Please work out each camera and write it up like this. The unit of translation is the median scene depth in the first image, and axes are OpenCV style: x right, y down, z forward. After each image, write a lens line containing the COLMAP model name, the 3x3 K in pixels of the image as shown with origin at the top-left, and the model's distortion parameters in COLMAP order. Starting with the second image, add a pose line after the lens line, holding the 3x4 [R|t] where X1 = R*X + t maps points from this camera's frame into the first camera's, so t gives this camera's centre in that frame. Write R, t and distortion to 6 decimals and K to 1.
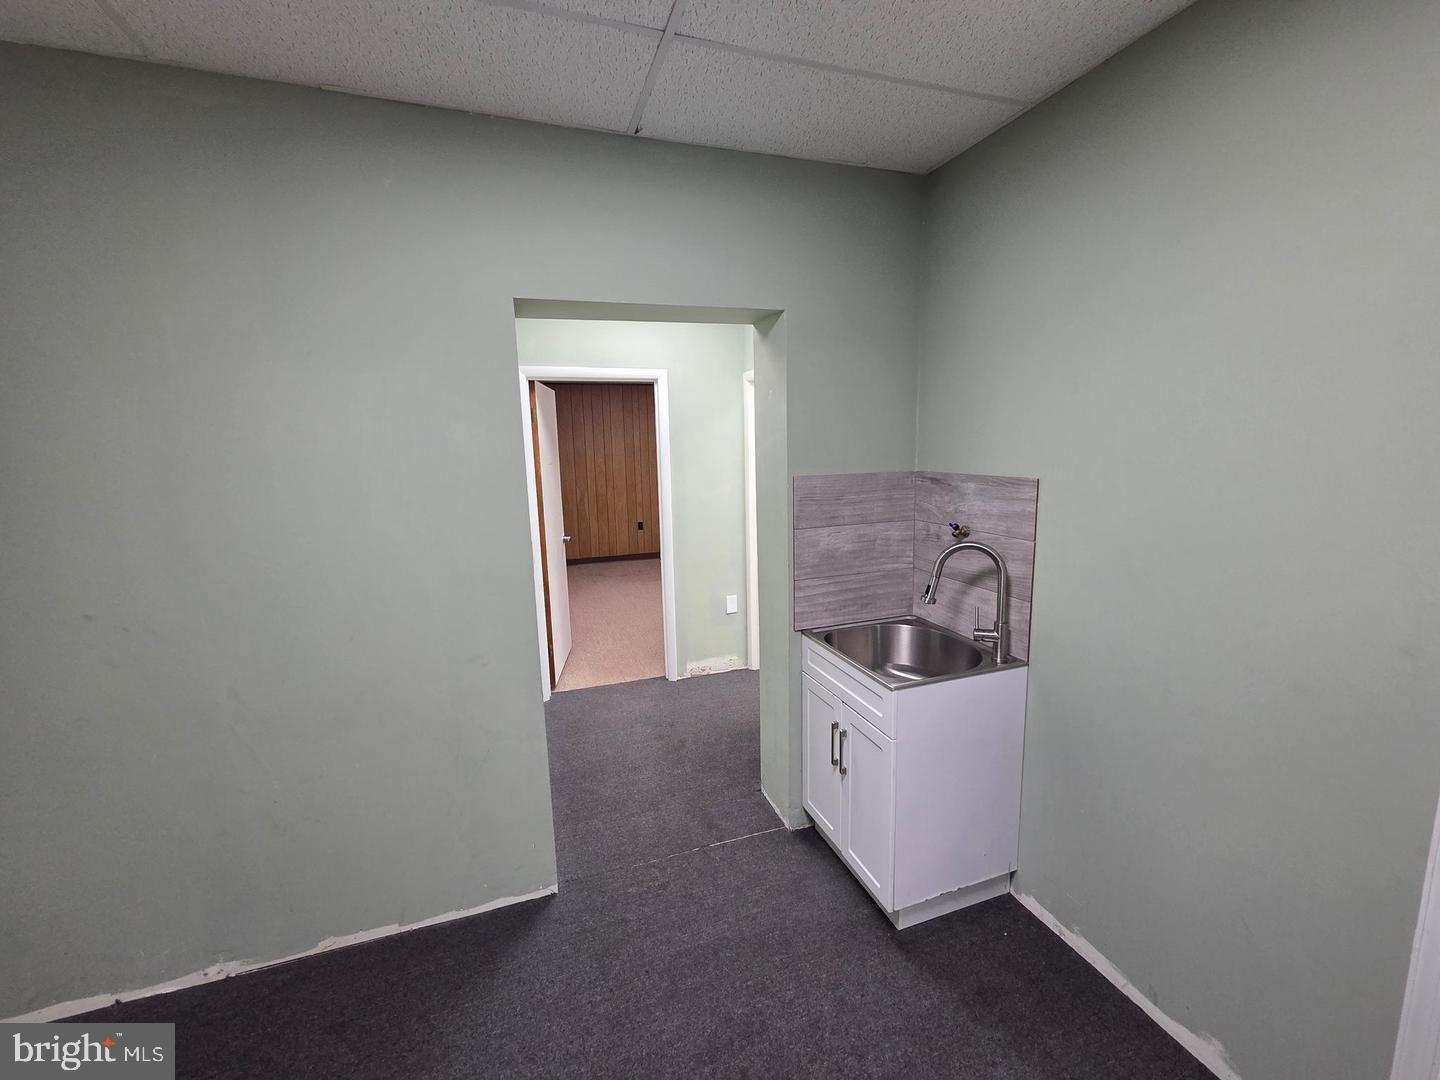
lens RADIAL K [[588.1, 0, 720.3], [0, 588.1, 534.2], [0, 0, 1]] dist [-0.000007, 0.000910]
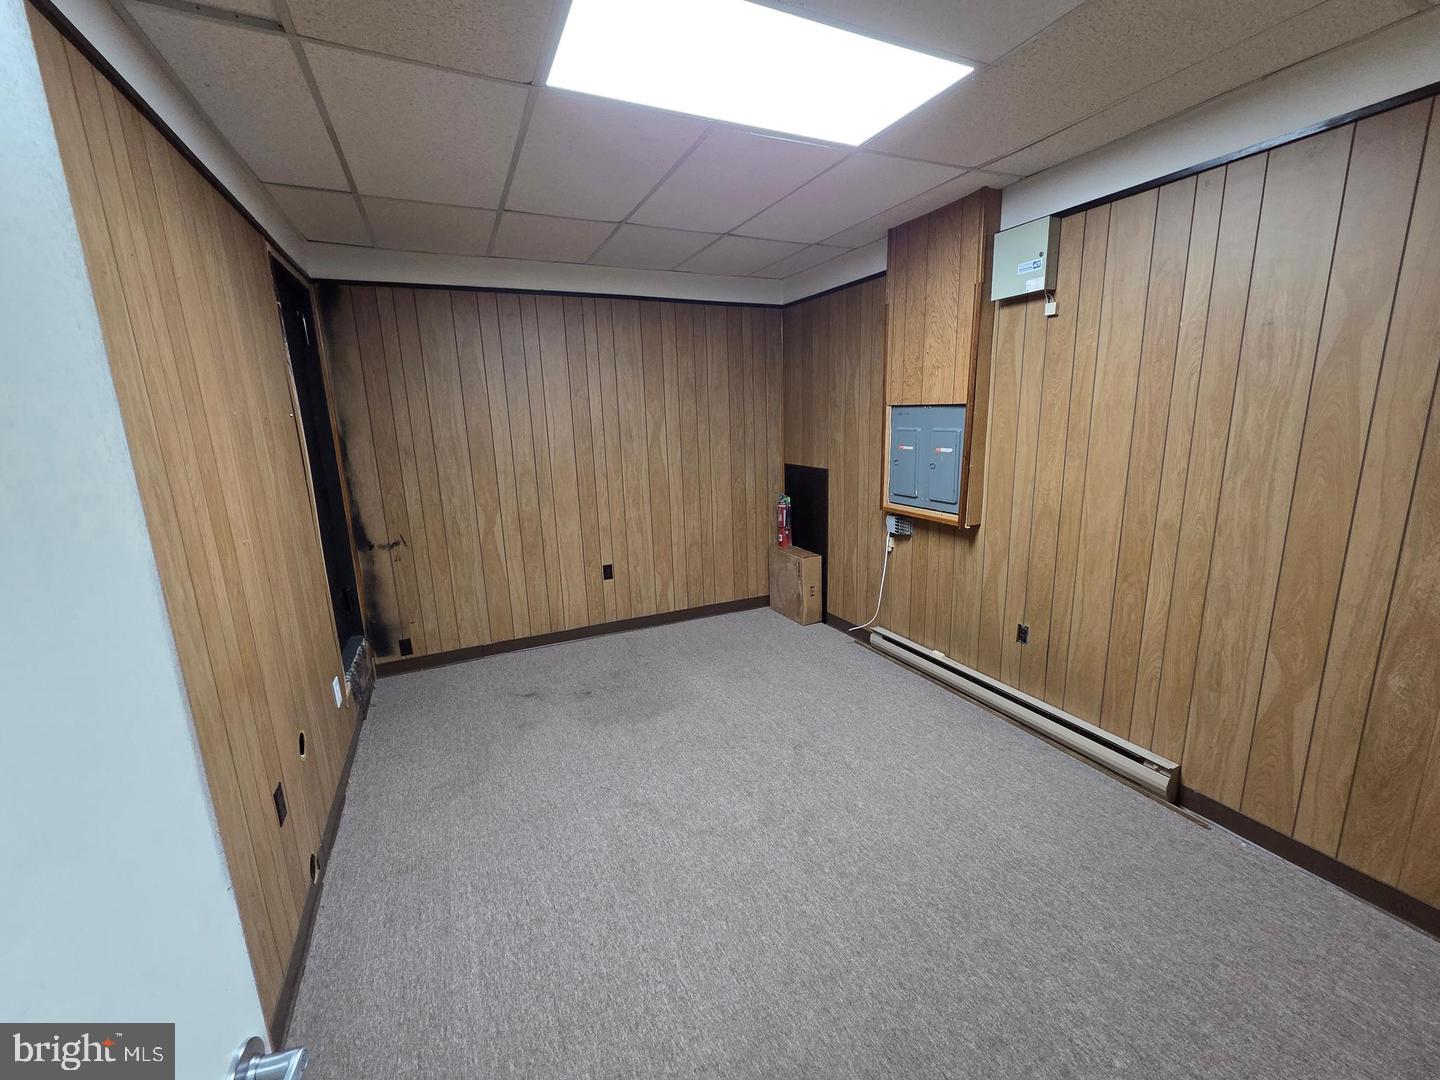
lens RADIAL K [[588.1, 0, 721.0], [0, 588.1, 541.3], [0, 0, 1]] dist [-0.000007, 0.000910]
pose [[0.996010, -0.026963, 0.085066, -0.079198], [0.022171, 0.998140, 0.056785, -0.069821], [-0.086439, -0.054673, 0.994756, 0.468664]]
